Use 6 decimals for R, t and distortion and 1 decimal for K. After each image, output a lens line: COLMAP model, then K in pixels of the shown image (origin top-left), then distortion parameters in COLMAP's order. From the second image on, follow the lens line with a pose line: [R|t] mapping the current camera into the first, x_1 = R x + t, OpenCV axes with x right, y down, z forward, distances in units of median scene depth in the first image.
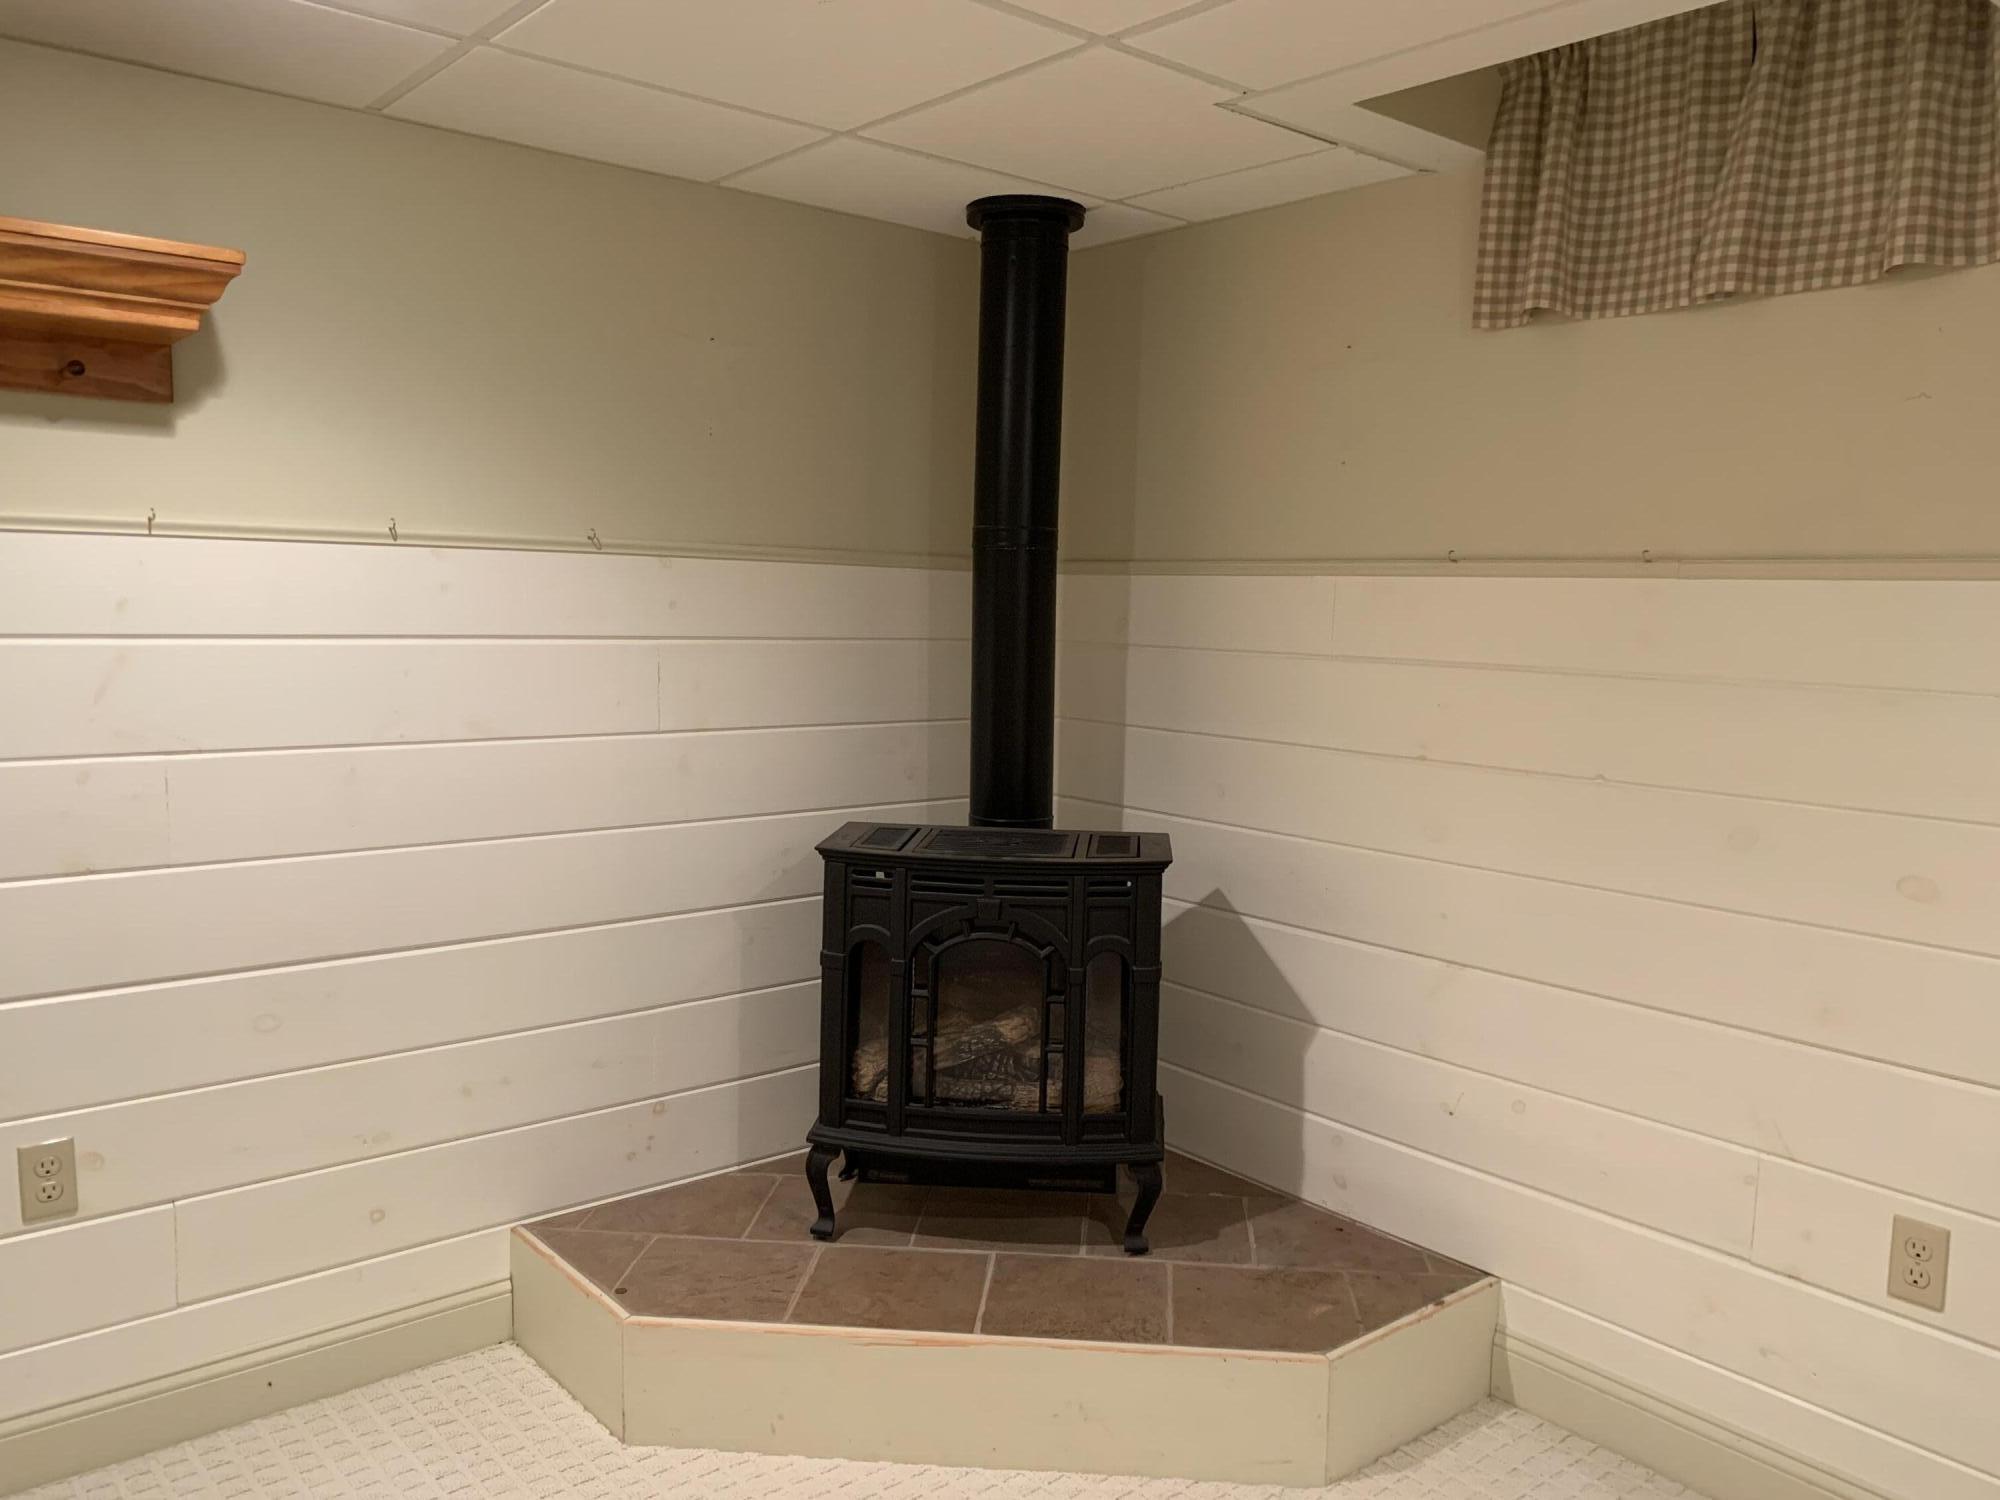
lens RADIAL K [[1565.5, 0, 1000.0], [0, 1565.5, 750.0], [0, 0, 1]] dist [0.041151, 0.001531]
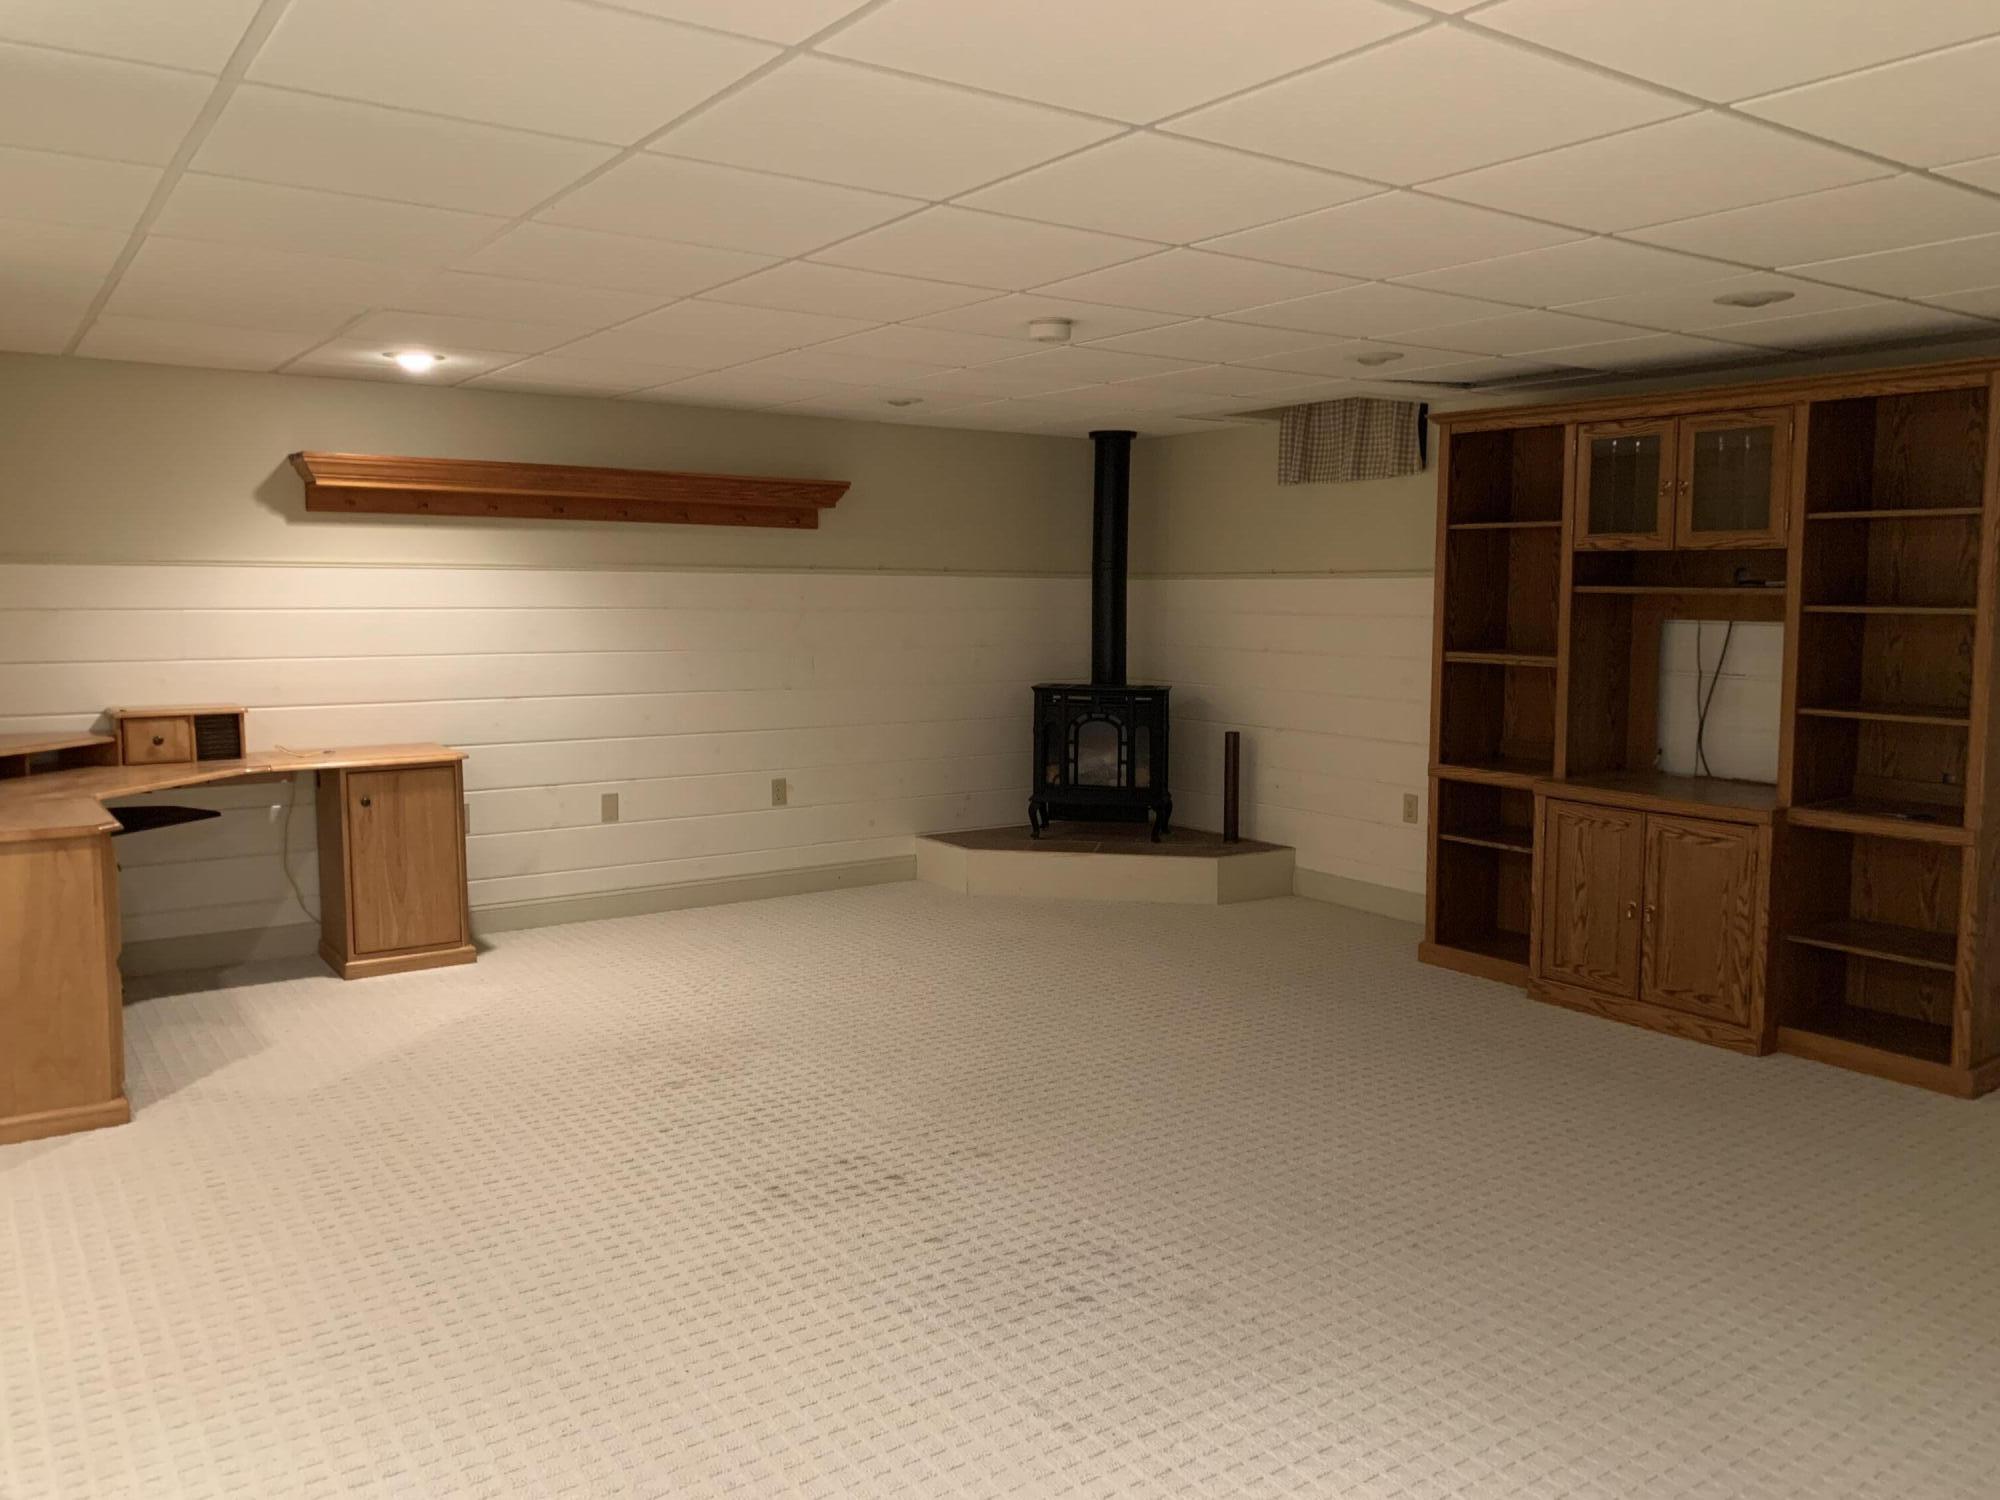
lens RADIAL K [[1538.6, 0, 999.0], [0, 1538.6, 712.3], [0, 0, 1]] dist [0.036564, -0.087917]
pose [[0.993973, -0.015465, -0.108528, 0.106434], [0.013497, 0.999731, -0.018848, 0.151485], [0.108790, 0.017270, 0.993915, -1.532768]]
